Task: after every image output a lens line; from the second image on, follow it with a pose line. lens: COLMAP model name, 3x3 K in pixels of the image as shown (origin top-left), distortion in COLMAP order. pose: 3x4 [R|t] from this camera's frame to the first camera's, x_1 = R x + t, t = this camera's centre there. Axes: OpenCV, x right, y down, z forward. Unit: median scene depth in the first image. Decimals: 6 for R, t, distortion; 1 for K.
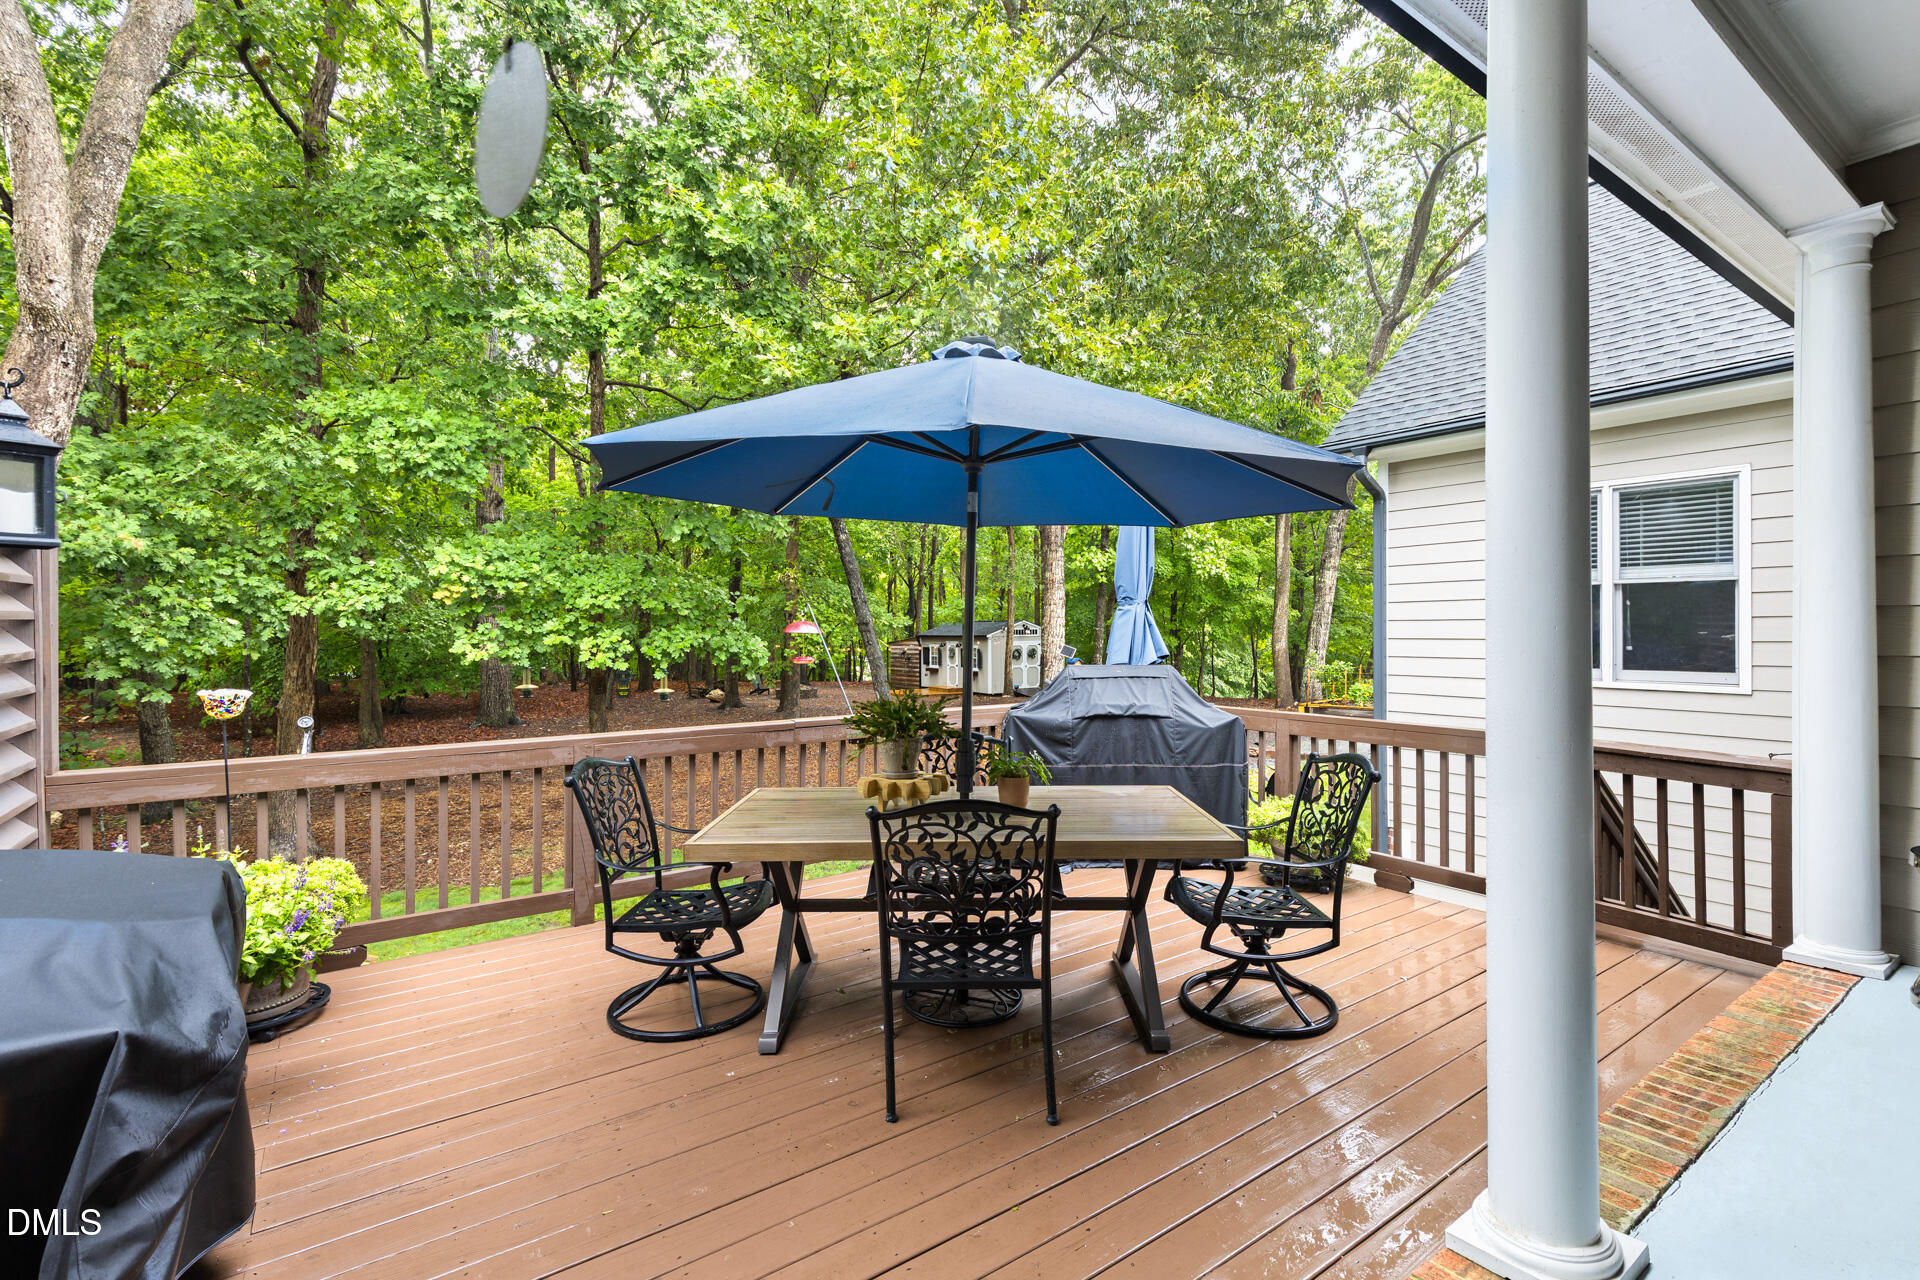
lens RADIAL K [[899.4, 0, 976.1], [0, 899.4, 629.5], [0, 0, 1]] dist [0.007835, -0.001681]
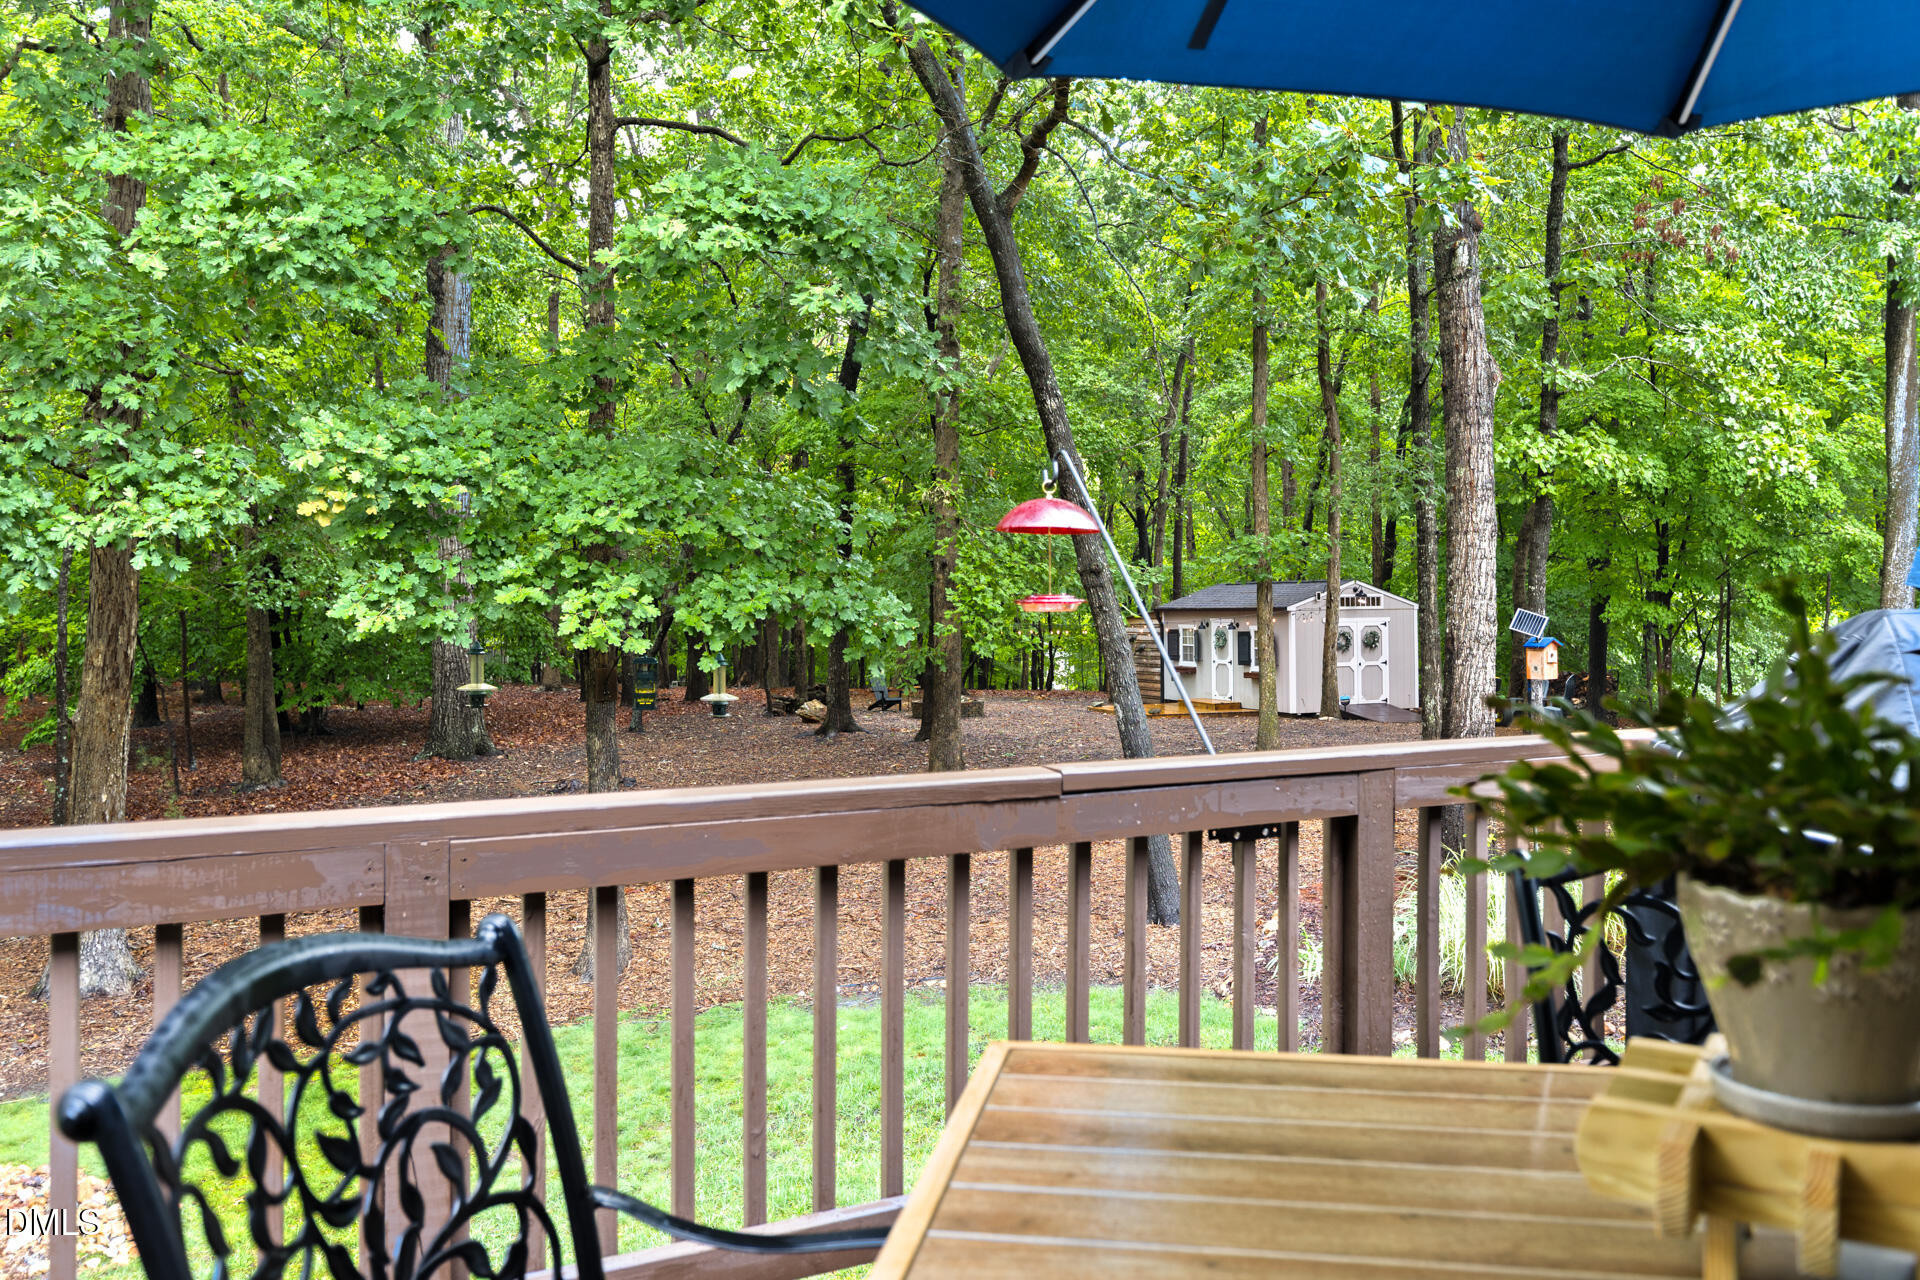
lens RADIAL K [[1427.2, 0, 951.6], [0, 1427.2, 588.8], [0, 0, 1]] dist [0.024013, -0.013520]
pose [[0.983433, -0.003417, -0.181239, -0.071608], [0.000454, 0.999866, -0.016389, 0.021781], [0.181271, 0.016035, 0.983303, 0.235788]]
